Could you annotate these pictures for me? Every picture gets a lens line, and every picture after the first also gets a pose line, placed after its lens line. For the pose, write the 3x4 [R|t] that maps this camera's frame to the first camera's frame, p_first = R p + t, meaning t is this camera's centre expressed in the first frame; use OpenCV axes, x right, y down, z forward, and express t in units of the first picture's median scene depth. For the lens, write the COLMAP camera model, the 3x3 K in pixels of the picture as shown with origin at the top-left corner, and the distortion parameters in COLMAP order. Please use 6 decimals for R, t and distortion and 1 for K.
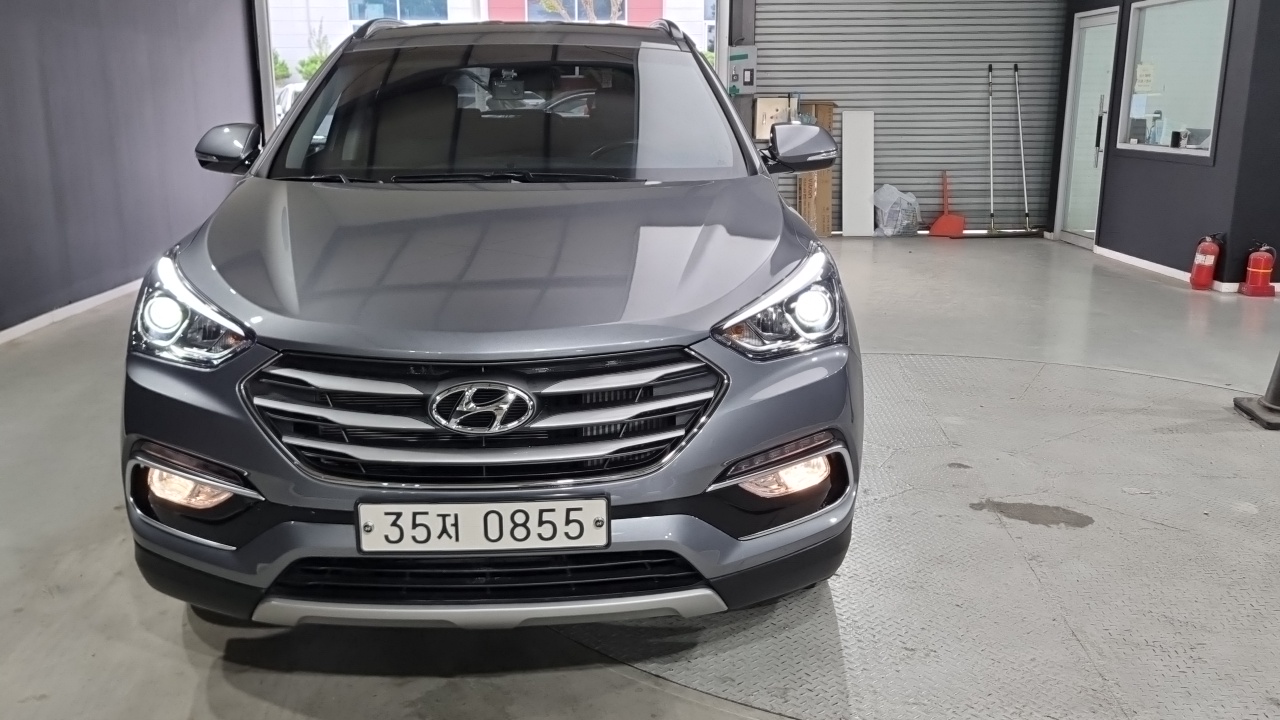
lens RADIAL K [[1132.7, 0, 634.0], [0, 1132.7, 357.1], [0, 0, 1]] dist [0.048132, -0.000115]
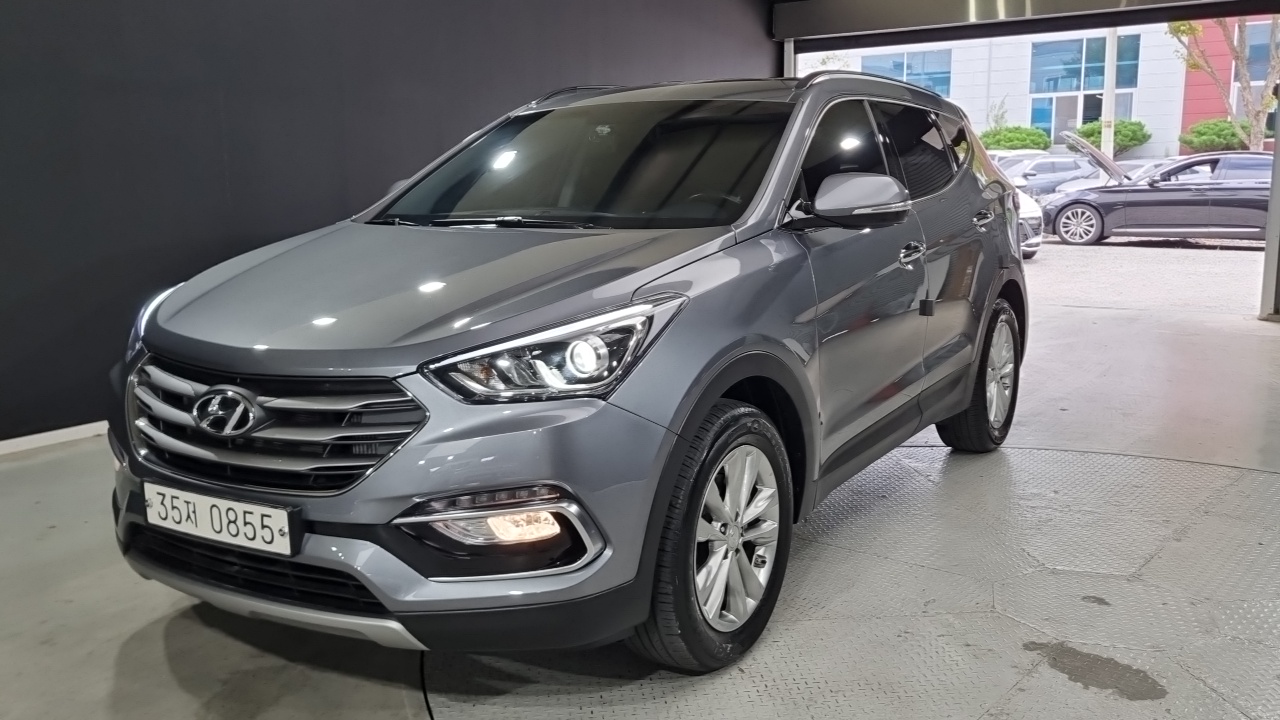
lens RADIAL K [[1132.7, 0, 641.4], [0, 1132.7, 362.0], [0, 0, 1]] dist [0.048132, -0.000115]
pose [[0.831340, 0.088680, -0.548643, 0.827034], [-0.117570, 0.992908, -0.017661, -0.034373], [0.543186, 0.079186, 0.835870, 0.271777]]
